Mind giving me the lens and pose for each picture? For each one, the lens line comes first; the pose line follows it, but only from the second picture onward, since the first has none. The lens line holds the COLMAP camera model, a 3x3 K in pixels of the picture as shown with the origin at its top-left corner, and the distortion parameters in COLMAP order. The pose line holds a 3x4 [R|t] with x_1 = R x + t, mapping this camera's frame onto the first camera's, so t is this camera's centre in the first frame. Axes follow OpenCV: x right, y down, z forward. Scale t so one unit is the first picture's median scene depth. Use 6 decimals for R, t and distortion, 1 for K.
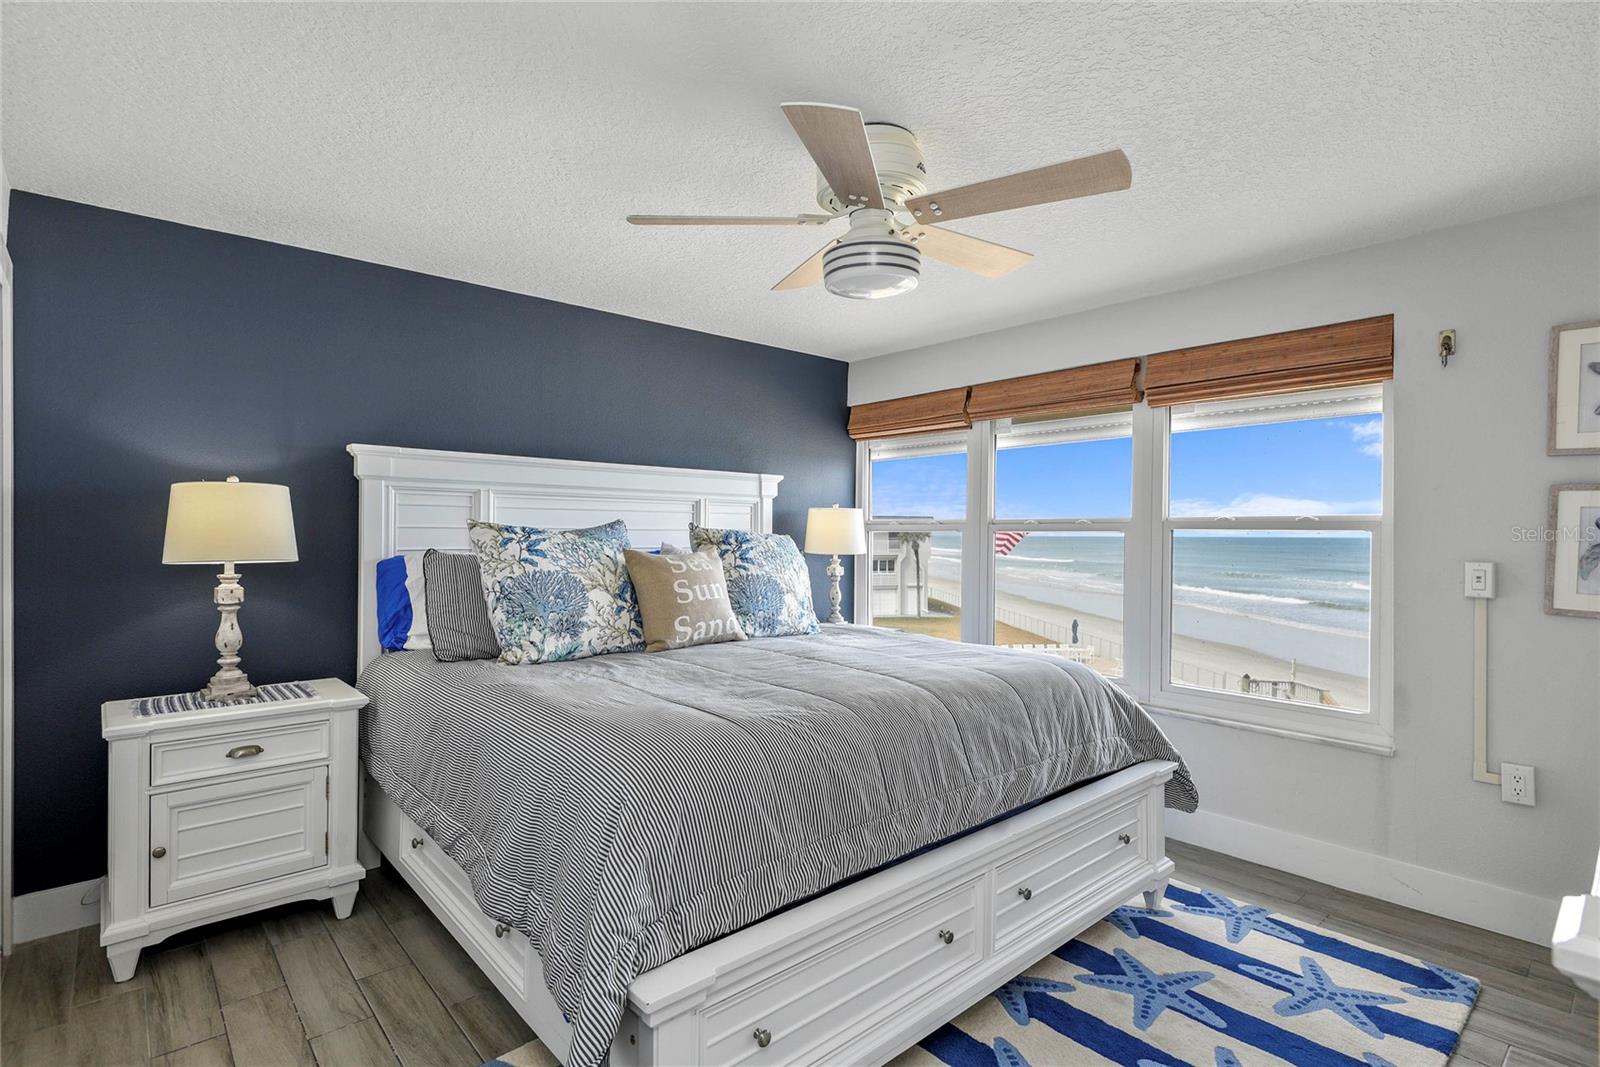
lens RADIAL K [[768.8, 0, 814.8], [0, 768.8, 535.8], [0, 0, 1]] dist [0.024368, -0.009204]
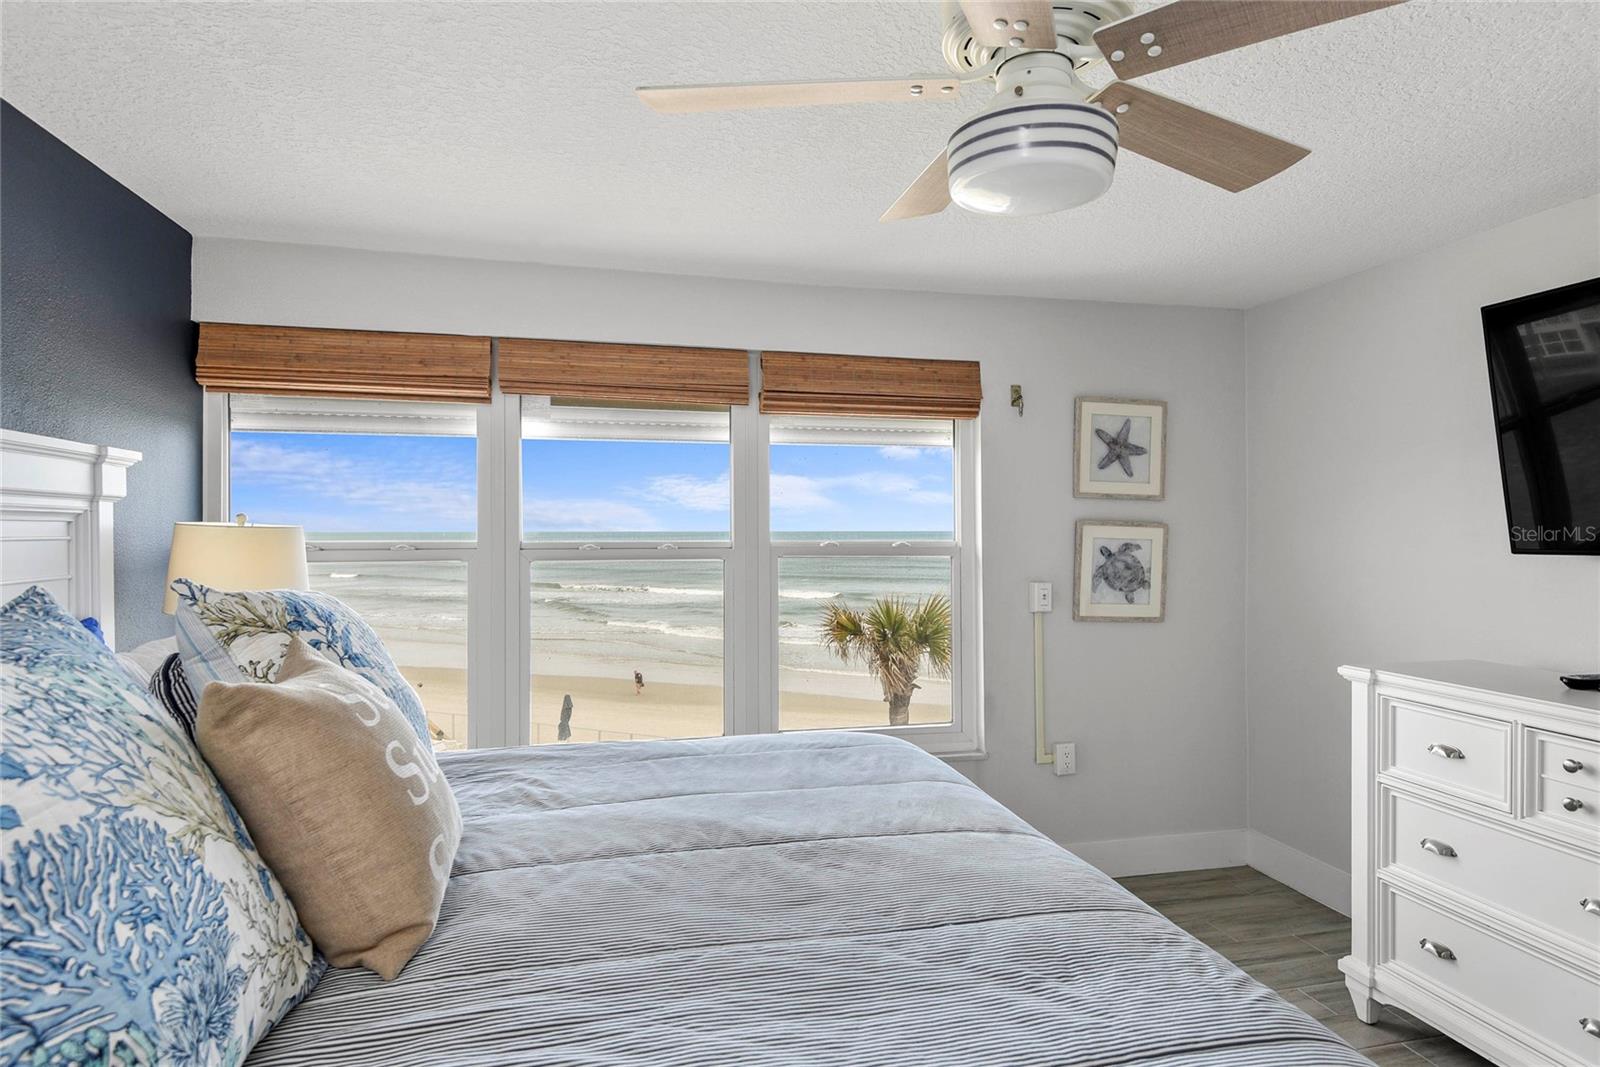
lens RADIAL K [[848.6, 0, 782.8], [0, 848.6, 532.5], [0, 0, 1]] dist [0.028609, -0.015540]
pose [[0.483157, -0.004814, 0.875520, -0.372017], [0.006439, 0.999977, 0.001946, -0.036208], [-0.875510, 0.004697, 0.483177, 0.529689]]
